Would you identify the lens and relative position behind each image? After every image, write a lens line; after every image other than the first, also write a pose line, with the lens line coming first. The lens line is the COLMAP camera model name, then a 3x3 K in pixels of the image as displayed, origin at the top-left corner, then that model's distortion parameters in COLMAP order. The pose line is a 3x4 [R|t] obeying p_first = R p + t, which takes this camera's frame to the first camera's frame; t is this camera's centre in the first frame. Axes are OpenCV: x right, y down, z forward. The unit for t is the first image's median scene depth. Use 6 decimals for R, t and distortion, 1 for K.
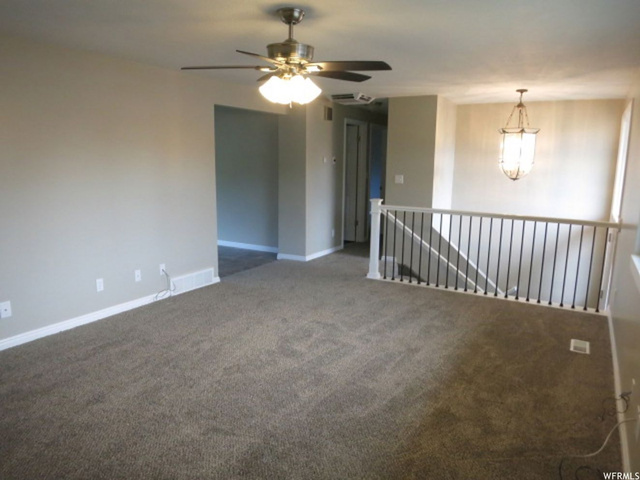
lens RADIAL K [[460.4, 0, 322.2], [0, 460.4, 231.6], [0, 0, 1]] dist [0.002220, -0.001950]
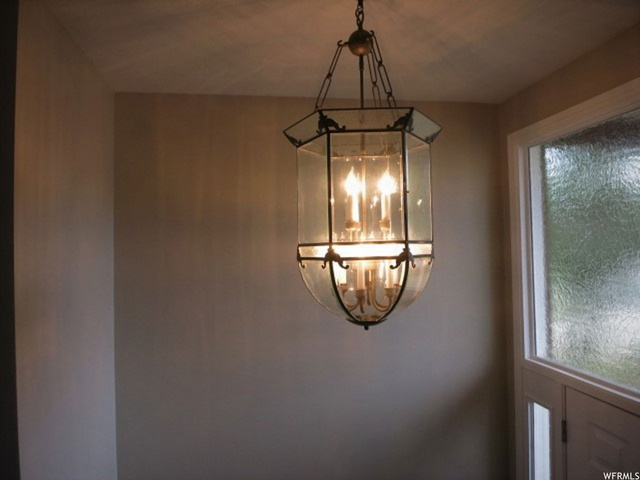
lens RADIAL K [[460.4, 0, 322.2], [0, 460.4, 231.6], [0, 0, 1]] dist [0.002220, -0.001950]
pose [[0.779357, -0.017507, 0.626335, 0.252182], [0.131616, 0.981882, -0.136325, -0.136131], [-0.612601, 0.188682, 0.767541, 0.841207]]
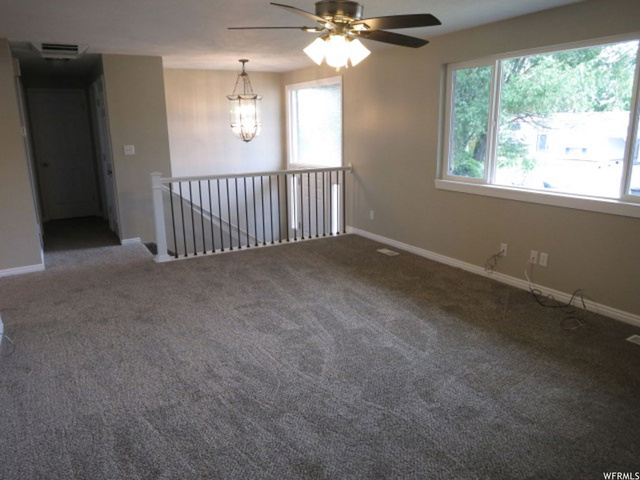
lens RADIAL K [[453.6, 0, 320.0], [0, 453.6, 240.0], [0, 0, 1]] dist [-0.061056, 0.001330]
pose [[0.498923, -0.235204, 0.834119, -0.482537], [0.157908, 0.971028, 0.179358, -0.050371], [-0.852139, 0.042228, 0.521609, 0.295257]]
